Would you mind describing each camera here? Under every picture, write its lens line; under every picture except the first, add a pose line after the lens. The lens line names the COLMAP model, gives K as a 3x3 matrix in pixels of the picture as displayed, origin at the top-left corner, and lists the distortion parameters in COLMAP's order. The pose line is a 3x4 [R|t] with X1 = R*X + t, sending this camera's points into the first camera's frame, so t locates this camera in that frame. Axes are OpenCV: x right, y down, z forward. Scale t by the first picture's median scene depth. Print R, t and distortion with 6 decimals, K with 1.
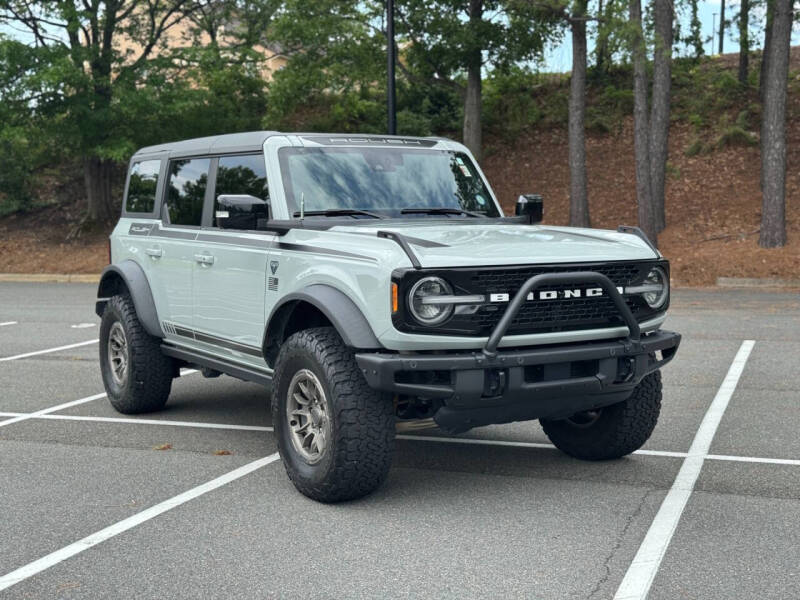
lens RADIAL K [[1119.9, 0, 400.0], [0, 1119.9, 300.0], [0, 0, 1]] dist [0.223022, -0.477237]
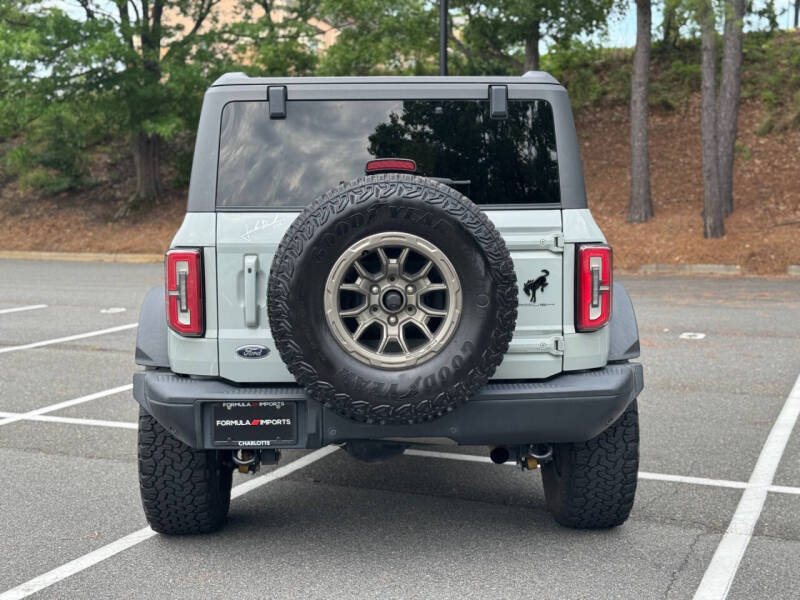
lens RADIAL K [[1119.9, 0, 400.0], [0, 1119.9, 300.0], [0, 0, 1]] dist [0.223022, -0.477237]
pose [[0.998395, 0.013087, -0.055104, 0.009512], [-0.012040, 0.999741, 0.019287, -0.004476], [0.055342, -0.018592, 0.998294, 0.033126]]
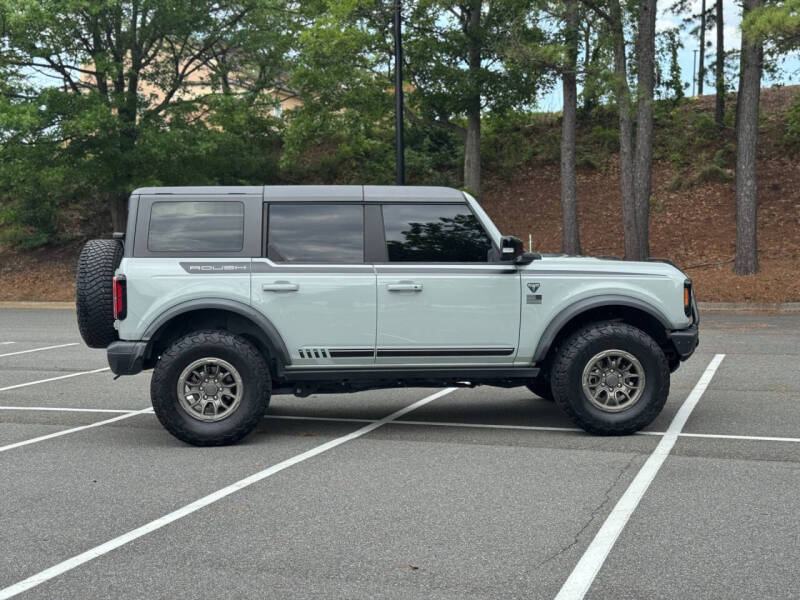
lens RADIAL K [[1119.9, 0, 400.0], [0, 1119.9, 300.0], [0, 0, 1]] dist [0.223022, -0.477237]
pose [[0.999928, -0.004229, 0.011196, -0.018075], [0.004508, 0.999677, -0.025009, 0.003764], [-0.011087, 0.025058, 0.999625, -0.083074]]
